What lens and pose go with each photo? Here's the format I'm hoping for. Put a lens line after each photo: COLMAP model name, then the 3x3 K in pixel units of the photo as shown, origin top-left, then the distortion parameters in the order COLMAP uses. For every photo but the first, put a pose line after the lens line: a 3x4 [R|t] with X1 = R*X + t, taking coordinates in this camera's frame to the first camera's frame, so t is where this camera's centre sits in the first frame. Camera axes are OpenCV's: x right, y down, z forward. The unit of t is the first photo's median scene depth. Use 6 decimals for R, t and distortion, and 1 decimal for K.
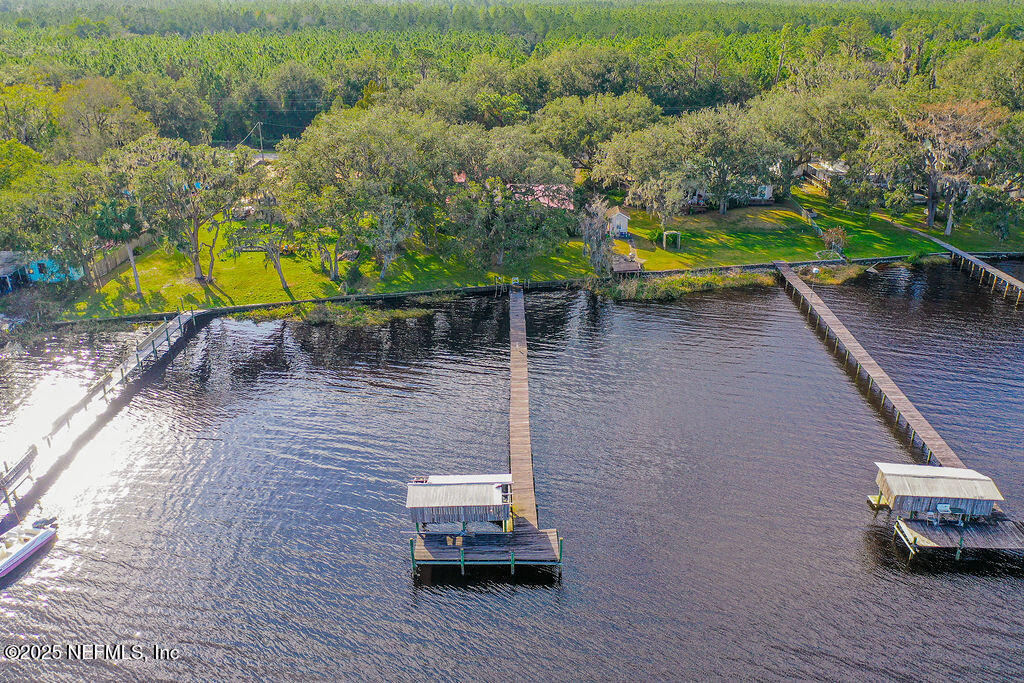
lens RADIAL K [[808.9, 0, 512.0], [0, 808.9, 341.5], [0, 0, 1]] dist [0.003642, -0.004378]
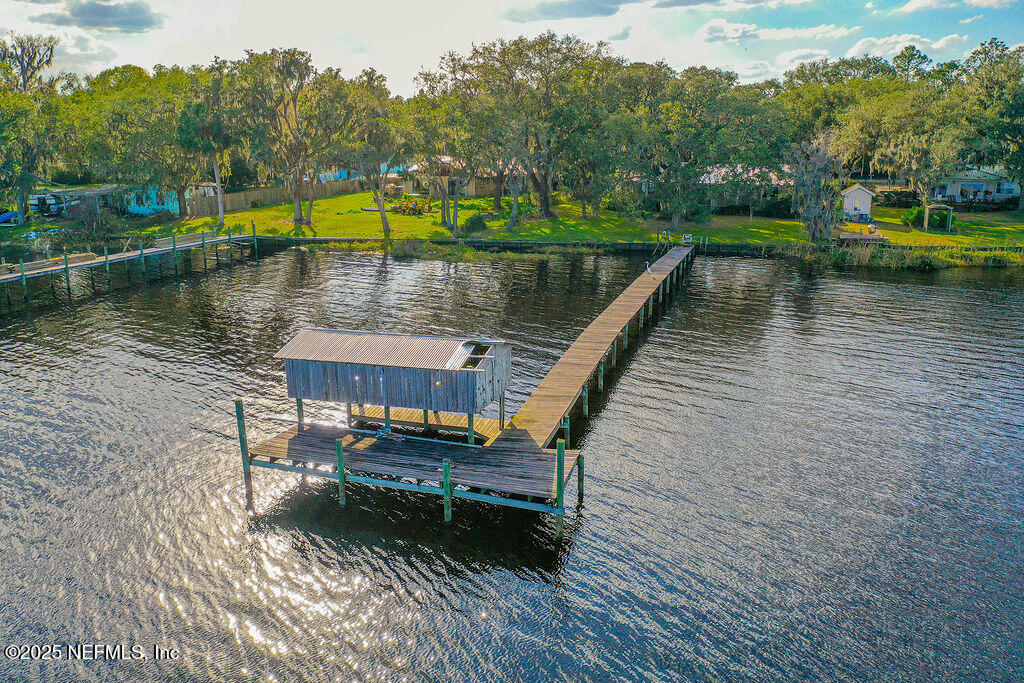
lens RADIAL K [[808.9, 0, 512.0], [0, 808.9, 341.5], [0, 0, 1]] dist [0.003642, -0.004378]
pose [[0.950215, 0.083450, -0.300214, 0.077617], [-0.129068, 0.982341, -0.135455, 0.126884], [0.283608, 0.167459, 0.944205, 0.303738]]
